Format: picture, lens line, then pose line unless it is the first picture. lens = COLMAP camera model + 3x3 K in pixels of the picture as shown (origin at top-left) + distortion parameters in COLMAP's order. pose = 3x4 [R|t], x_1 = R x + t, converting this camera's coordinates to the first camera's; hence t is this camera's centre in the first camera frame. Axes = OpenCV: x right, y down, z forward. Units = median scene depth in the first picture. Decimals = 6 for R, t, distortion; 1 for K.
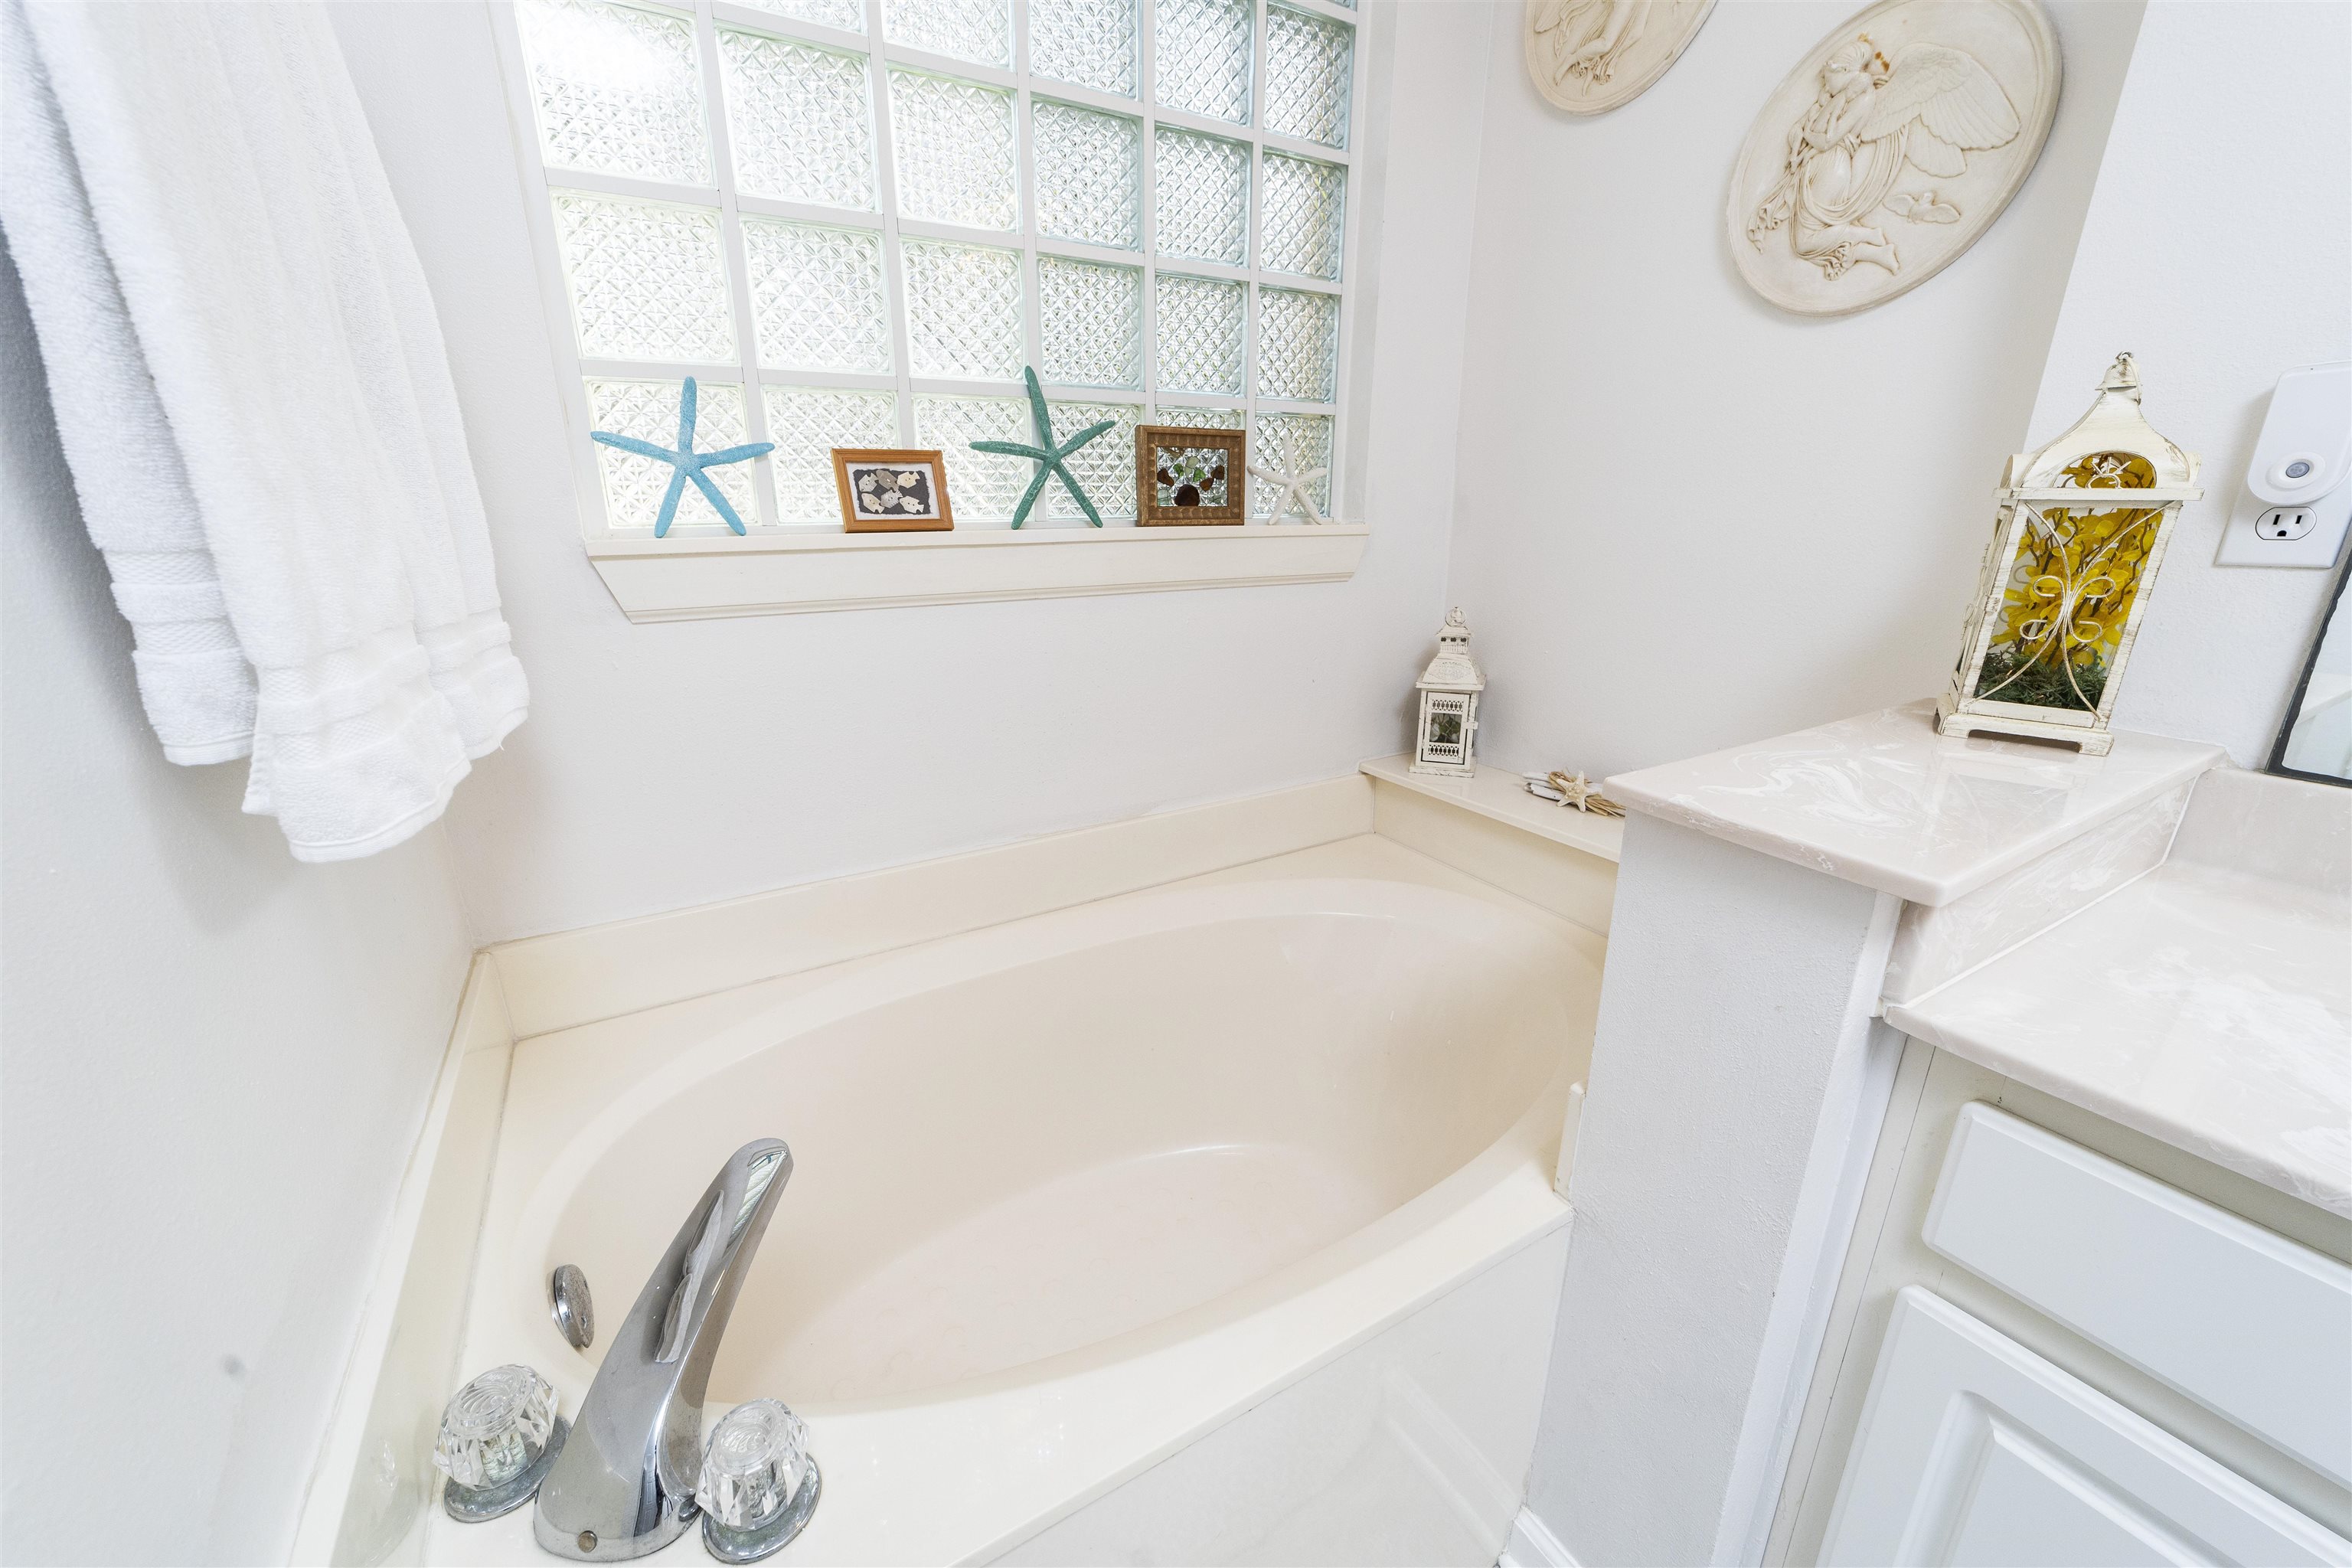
lens RADIAL K [[919.3, 0, 1174.9], [0, 919.3, 808.3], [0, 0, 1]] dist [-0.010383, 0.000525]
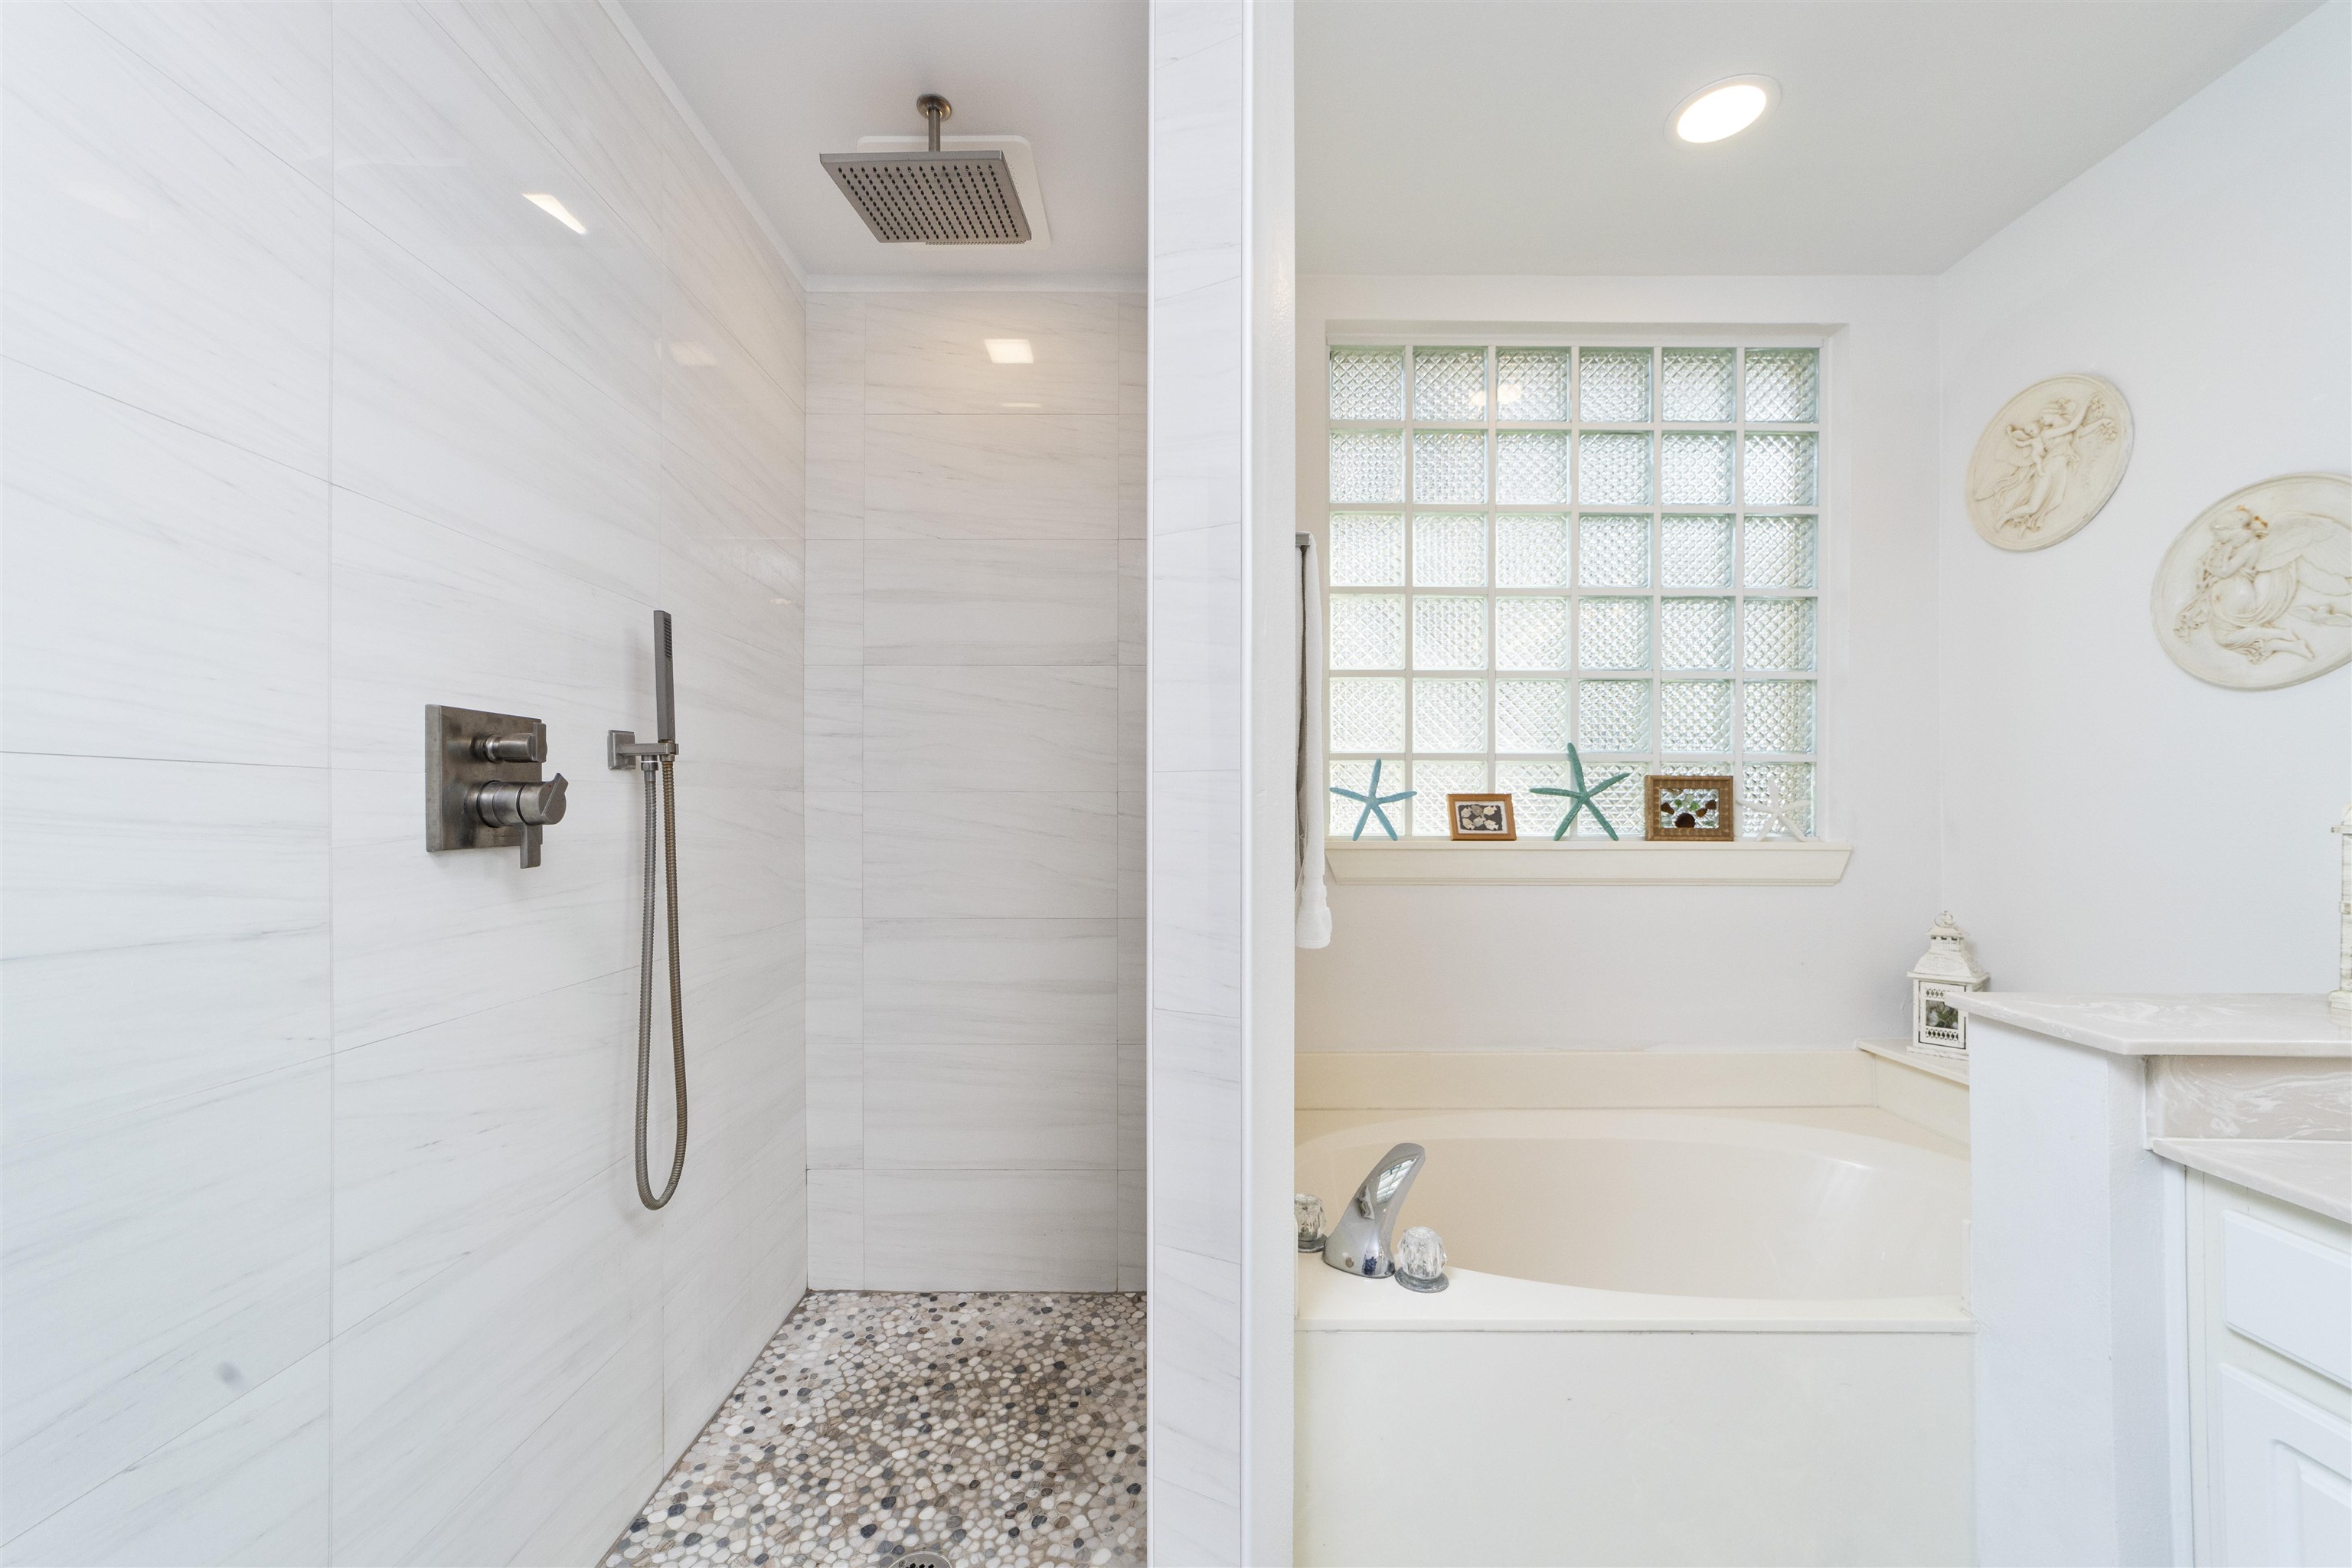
lens RADIAL K [[919.3, 0, 1174.9], [0, 919.3, 808.3], [0, 0, 1]] dist [-0.010383, 0.000525]
pose [[0.871065, 0.002658, -0.491161, 0.023712], [-0.161868, 0.945676, -0.281952, 0.177375], [0.463730, 0.325101, 0.824175, -0.567833]]
